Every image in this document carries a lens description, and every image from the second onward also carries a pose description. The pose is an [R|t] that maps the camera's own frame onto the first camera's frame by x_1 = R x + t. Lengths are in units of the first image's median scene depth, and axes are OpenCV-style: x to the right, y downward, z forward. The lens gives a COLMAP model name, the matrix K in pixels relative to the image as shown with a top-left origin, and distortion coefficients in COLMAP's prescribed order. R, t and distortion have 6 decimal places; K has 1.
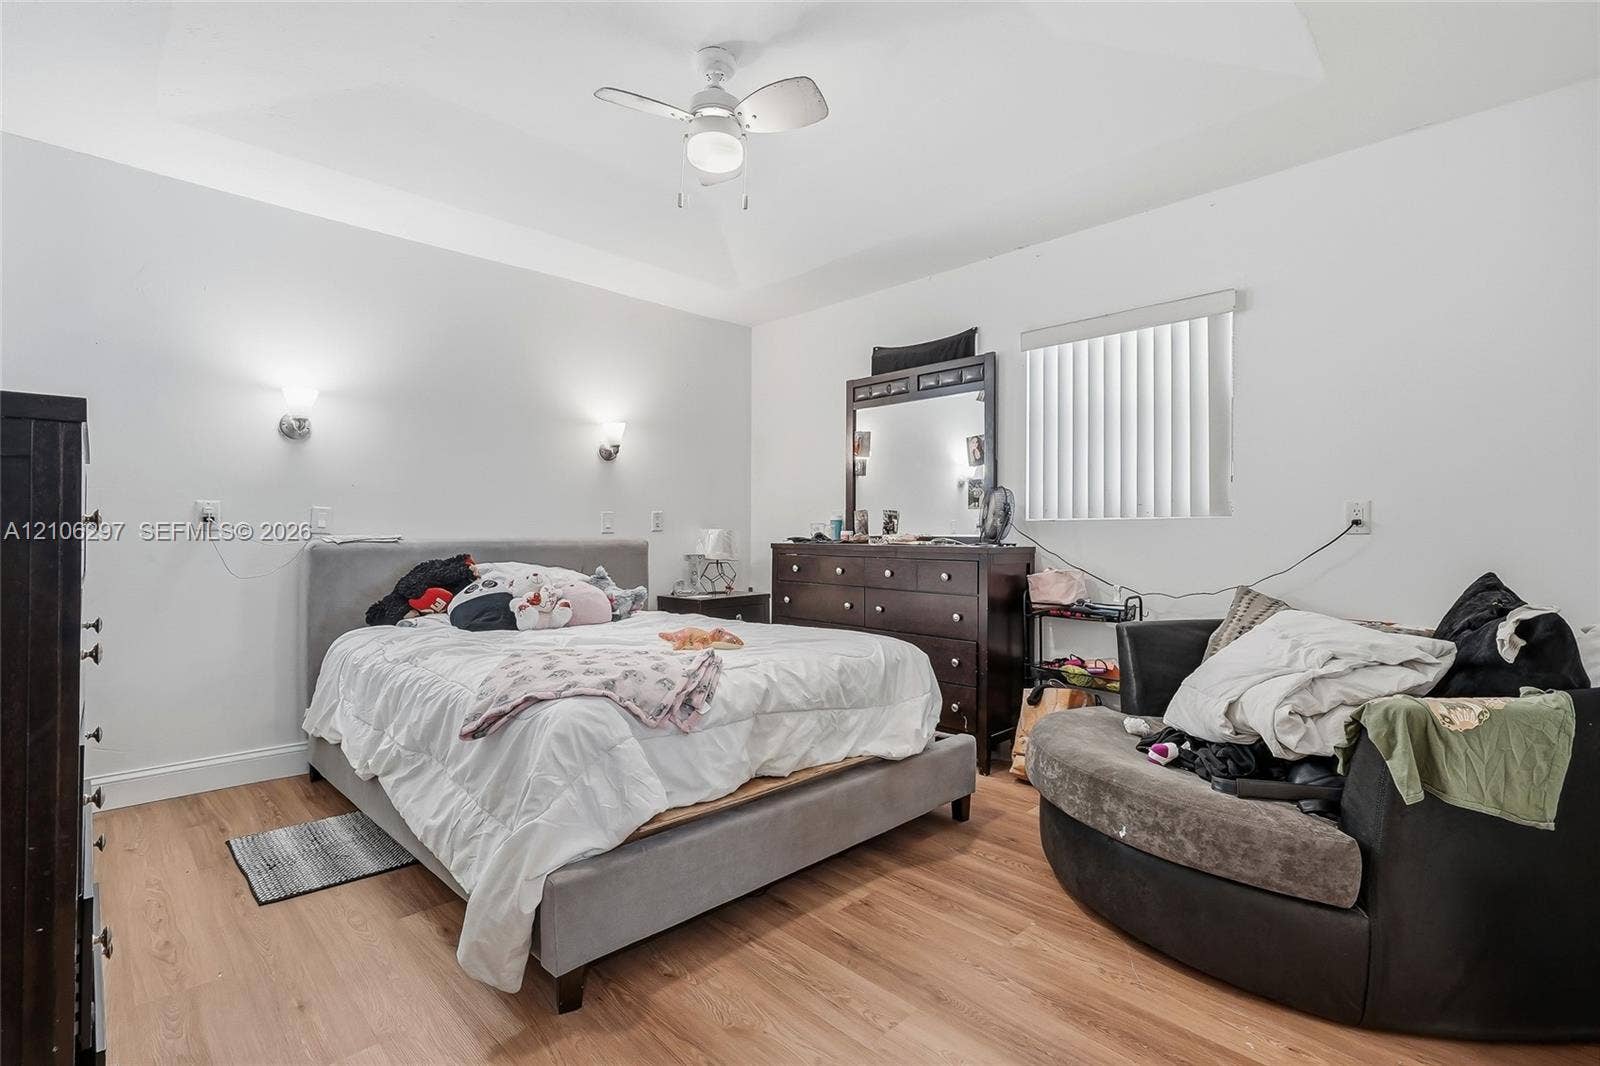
lens RADIAL K [[731.0, 0, 799.5], [0, 731.0, 534.7], [0, 0, 1]] dist [0.001182, -0.000686]
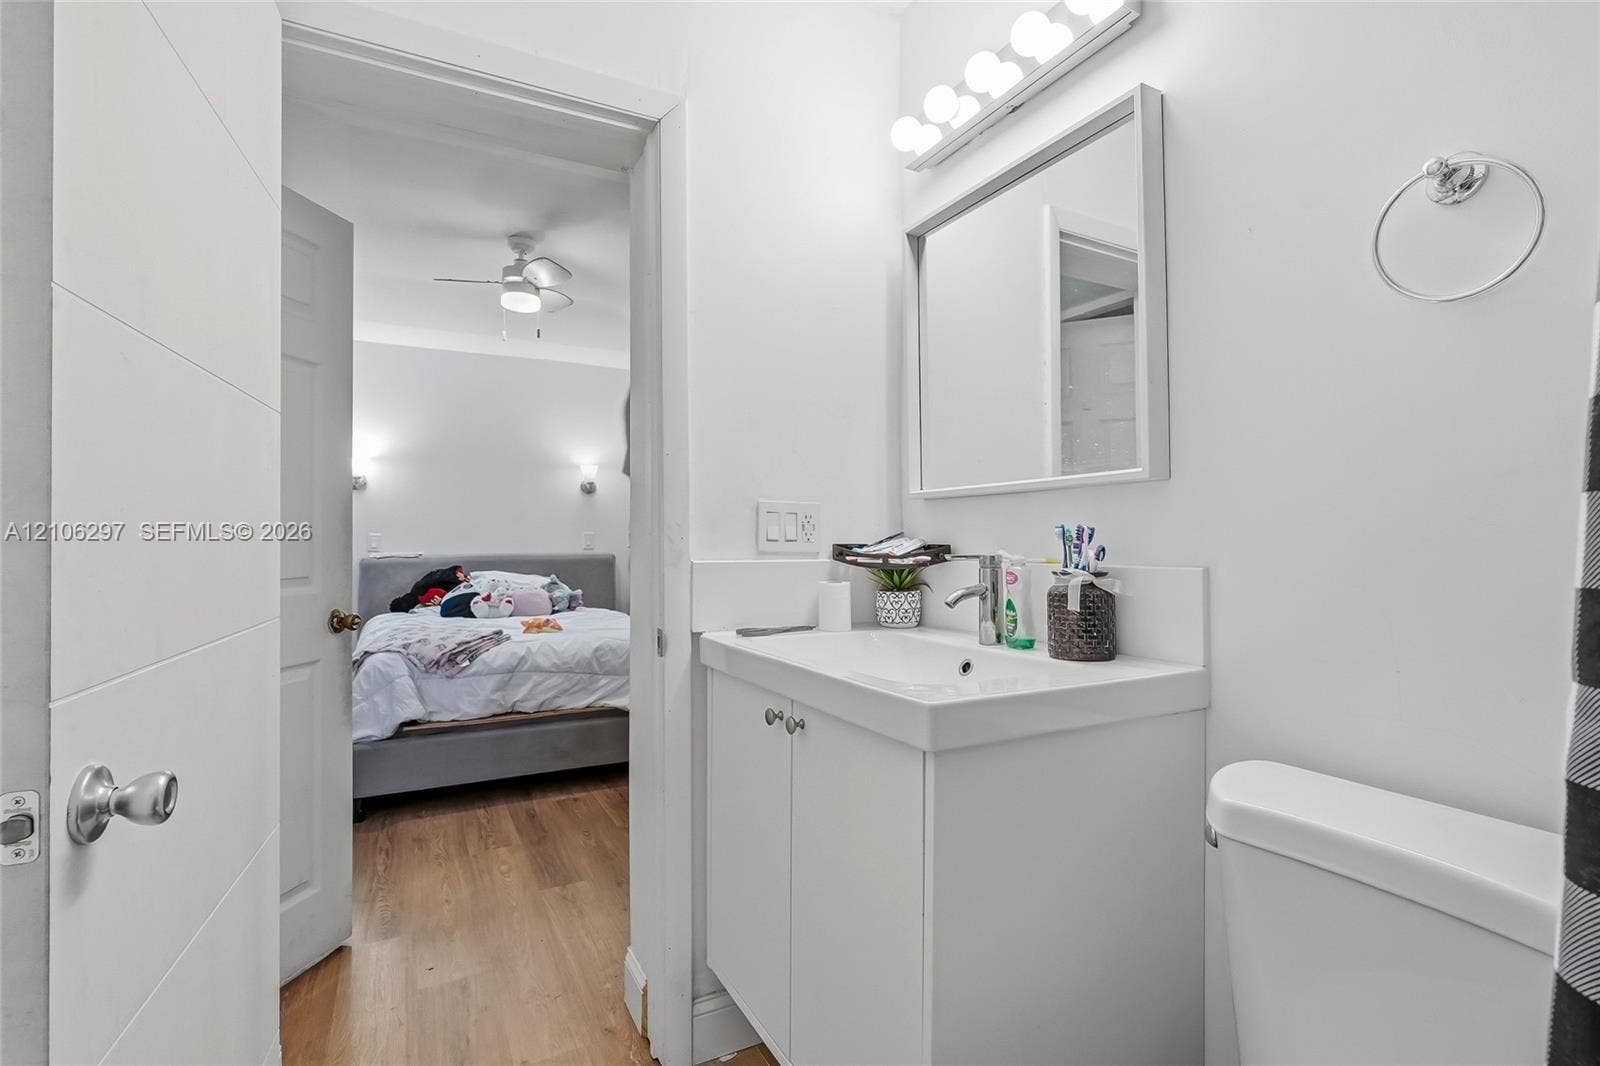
lens RADIAL K [[731.0, 0, 799.5], [0, 731.0, 534.7], [0, 0, 1]] dist [0.001182, -0.000686]
pose [[0.960724, -0.005128, -0.277459, 0.650580], [0.002666, 0.999954, -0.009248, -0.021013], [0.277493, 0.008145, 0.960693, -0.226568]]
